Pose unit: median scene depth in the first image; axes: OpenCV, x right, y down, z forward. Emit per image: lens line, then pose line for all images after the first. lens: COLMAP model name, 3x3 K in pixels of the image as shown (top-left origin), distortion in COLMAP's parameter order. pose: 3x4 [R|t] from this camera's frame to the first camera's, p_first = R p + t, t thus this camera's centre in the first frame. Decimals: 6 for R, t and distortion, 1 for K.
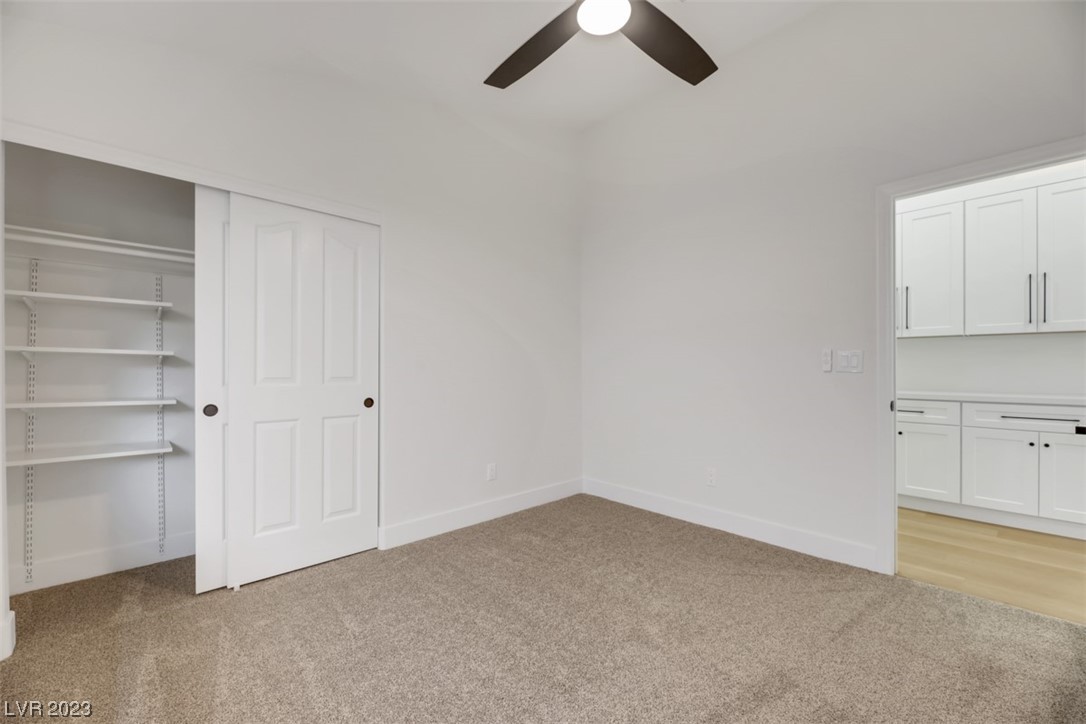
lens RADIAL K [[447.2, 0, 541.4], [0, 447.2, 364.9], [0, 0, 1]] dist [0.019321, 0.000247]
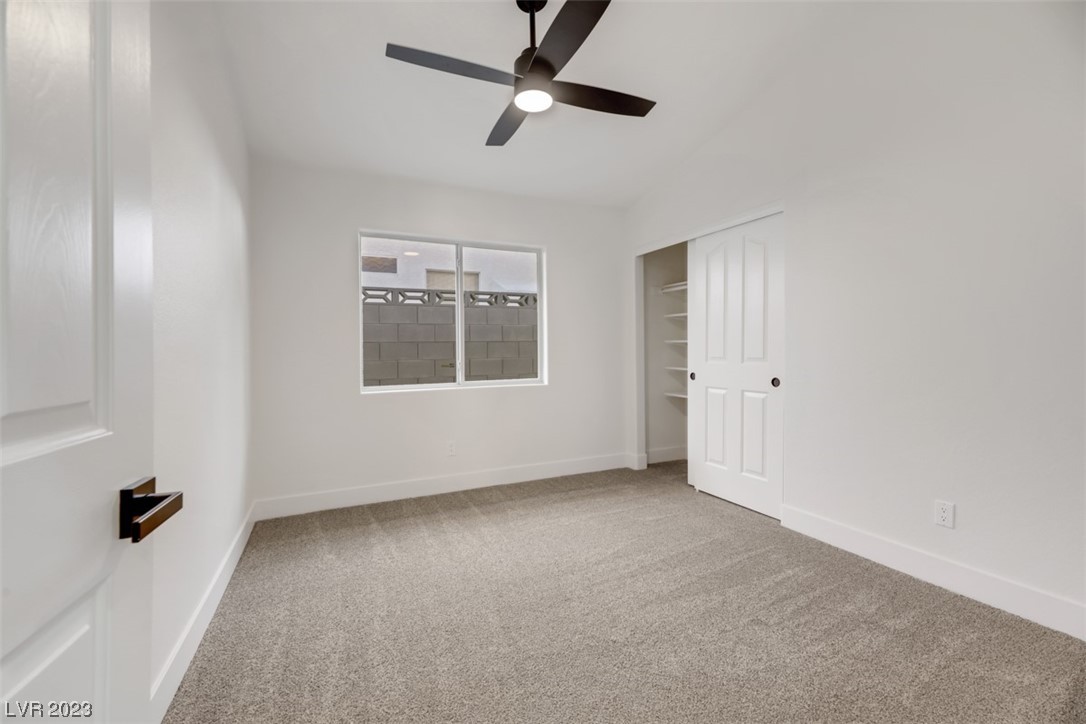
lens RADIAL K [[447.2, 0, 544.1], [0, 447.2, 362.3], [0, 0, 1]] dist [0.019321, 0.000247]
pose [[-0.288723, 0.019223, -0.957220, 0.872536], [0.008791, 0.999809, 0.017427, 0.014214], [0.957372, -0.003384, -0.288837, 0.852902]]
